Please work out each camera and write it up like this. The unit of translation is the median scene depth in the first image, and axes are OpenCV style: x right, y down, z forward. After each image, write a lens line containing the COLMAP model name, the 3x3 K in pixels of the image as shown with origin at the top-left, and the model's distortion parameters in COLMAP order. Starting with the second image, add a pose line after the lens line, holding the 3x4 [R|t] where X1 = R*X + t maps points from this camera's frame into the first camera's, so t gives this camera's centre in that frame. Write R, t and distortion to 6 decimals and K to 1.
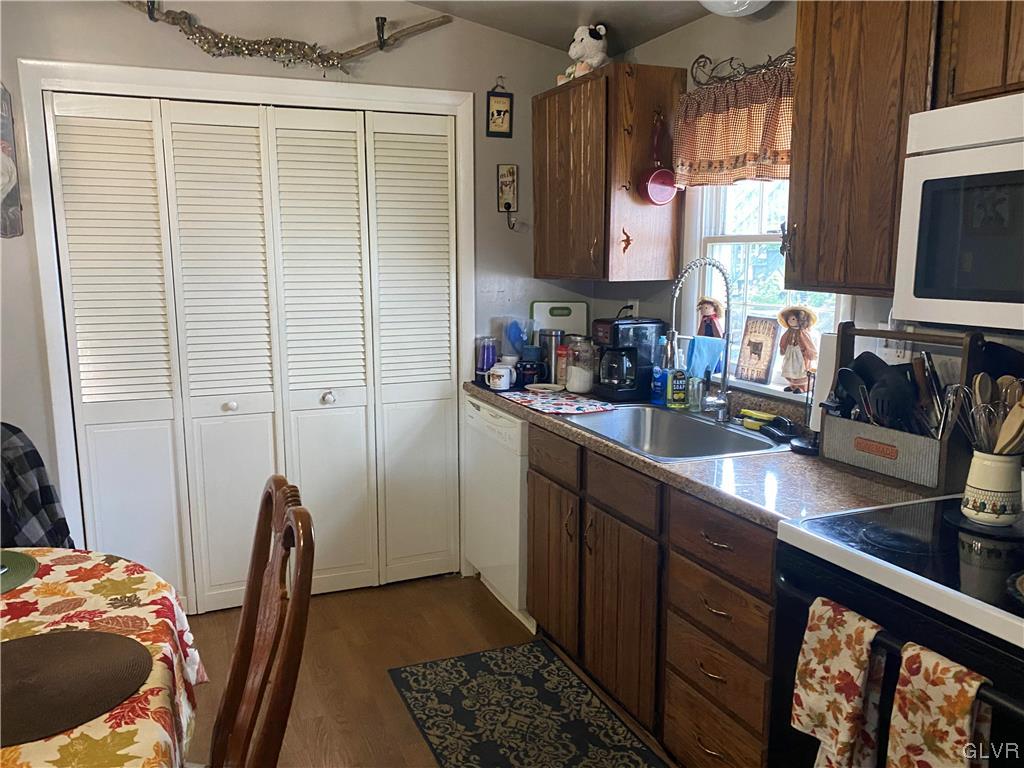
lens RADIAL K [[822.1, 0, 495.9], [0, 822.1, 395.3], [0, 0, 1]] dist [0.063093, -0.076000]
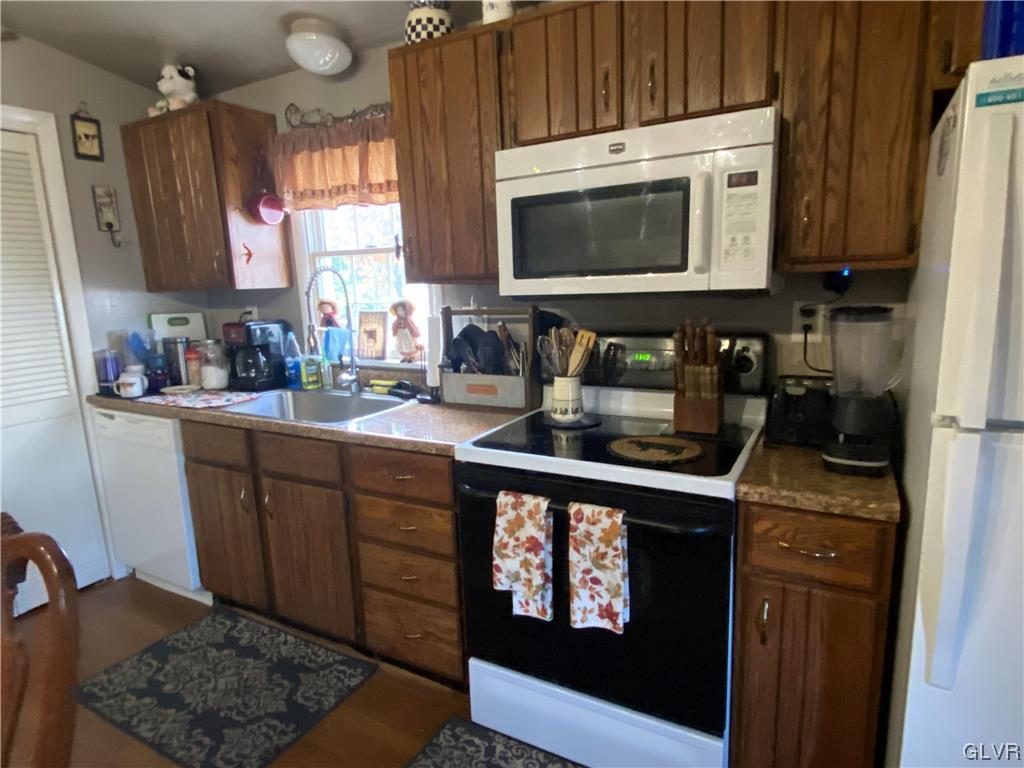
lens RADIAL K [[585.9, 0, 511.1], [0, 585.9, 392.9], [0, 0, 1]] dist [0.070420, -0.076557]
pose [[0.781132, -0.141265, 0.608175, -0.096703], [0.135473, 0.989210, 0.055771, 0.013819], [-0.609491, 0.038826, 0.791841, 0.107933]]
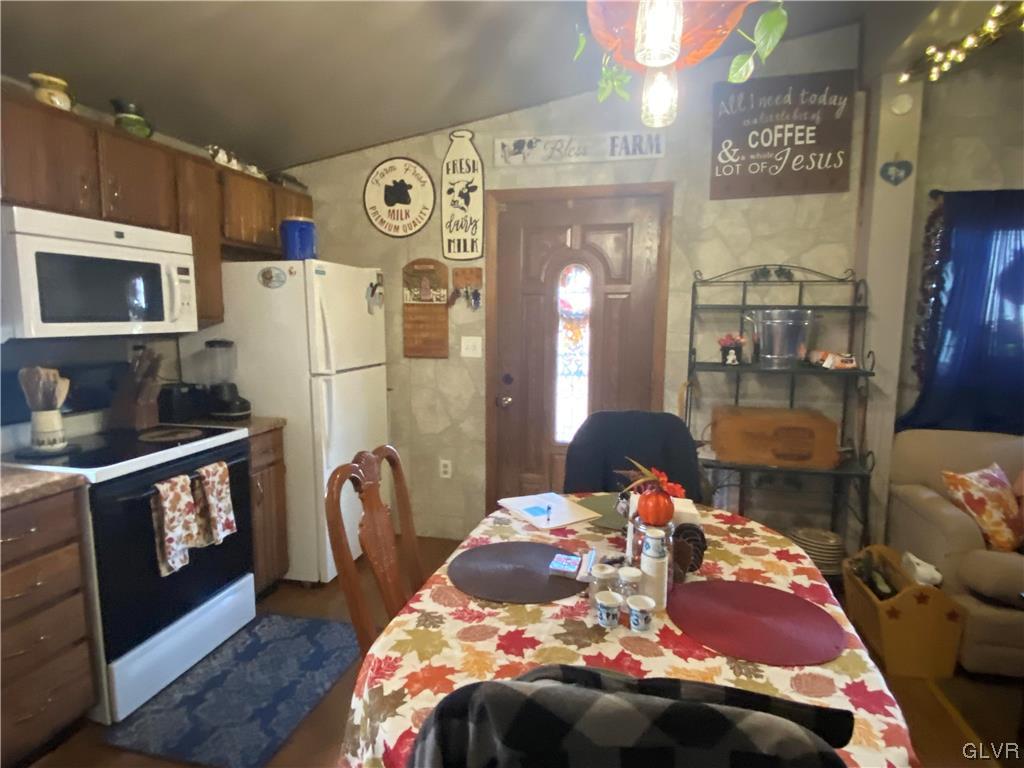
lens RADIAL K [[585.9, 0, 511.1], [0, 585.9, 392.9], [0, 0, 1]] dist [0.070420, -0.076557]
pose [[-0.818436, -0.080433, 0.568941, -0.535049], [0.088669, 0.960615, 0.263358, -0.123475], [-0.567715, 0.265989, -0.779069, 0.831261]]
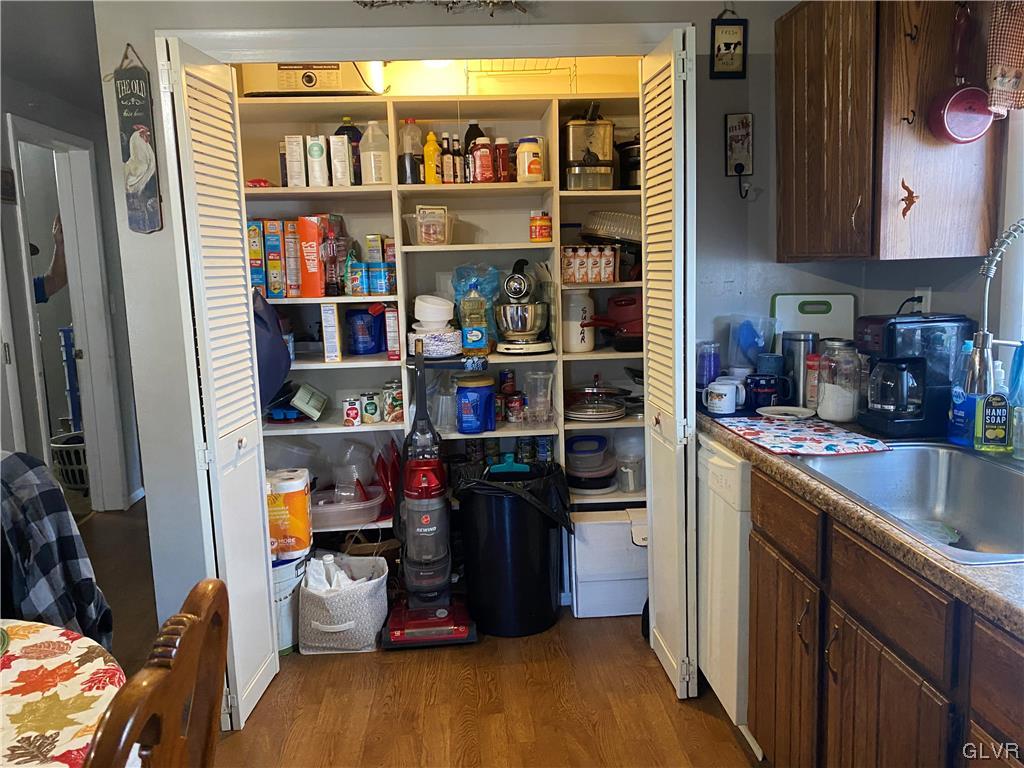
lens RADIAL K [[827.4, 0, 512.1], [0, 827.4, 380.9], [0, 0, 1]] dist [0.000575, 0.001751]
pose [[0.951187, 0.012803, -0.308349, 0.064565], [-0.020077, 0.999590, -0.020428, -0.020502], [0.307961, 0.025622, 0.951054, 0.279286]]
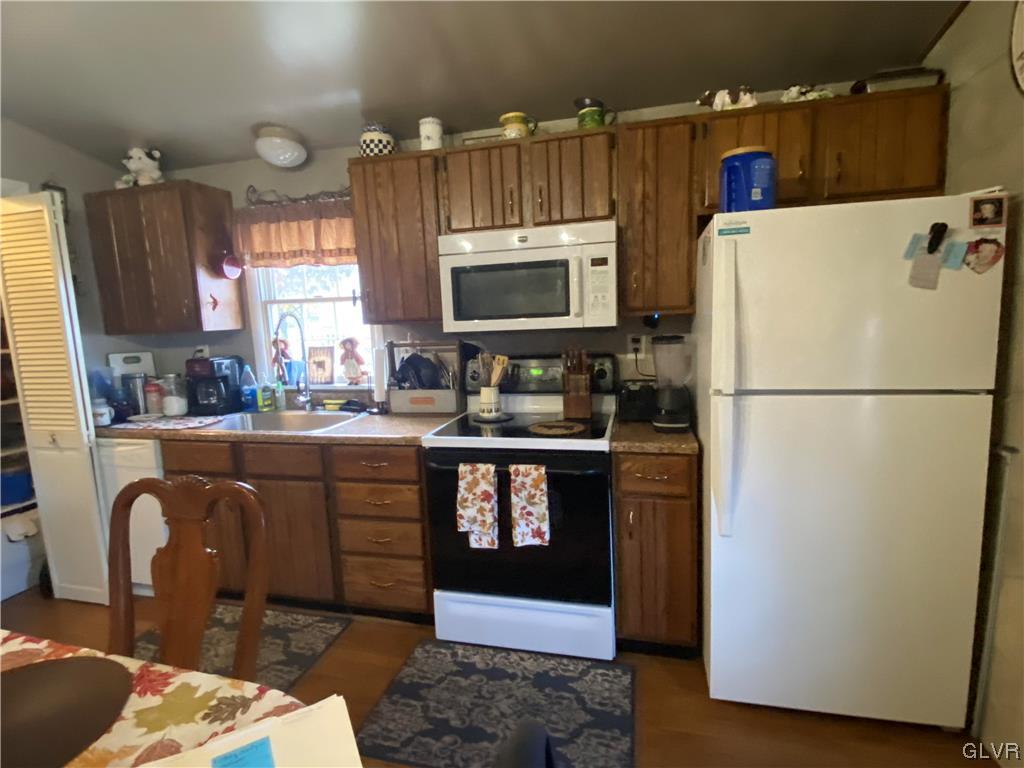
lens RADIAL K [[513.8, 0, 507.5], [0, 513.8, 385.2], [0, 0, 1]] dist [0.068655, -0.068187]
pose [[0.595709, -0.129225, 0.792737, -0.290768], [0.172441, 0.984535, 0.030907, 0.017152], [-0.784471, 0.118288, 0.608780, 0.057016]]
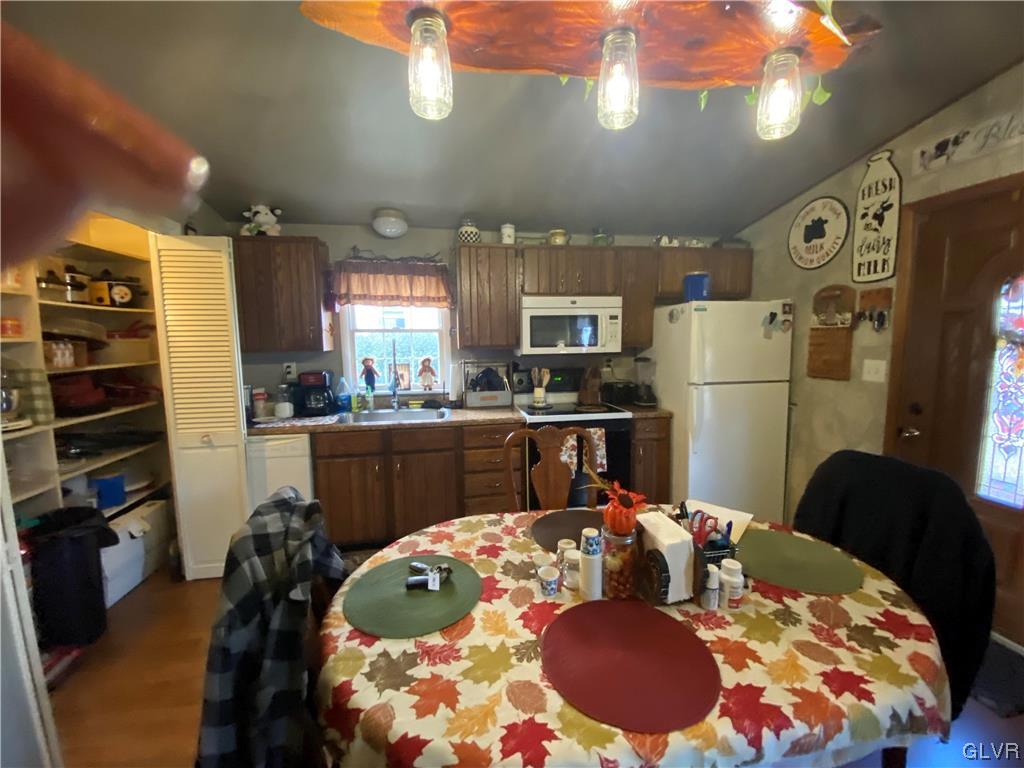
lens RADIAL K [[413.7, 0, 511.5], [0, 413.7, 380.3], [0, 0, 1]] dist [0.035532, -0.028458]
pose [[0.212194, -0.096282, 0.972473, -0.735674], [0.174540, 0.982867, 0.059226, -0.057584], [-0.961514, 0.157168, 0.225364, 0.410862]]
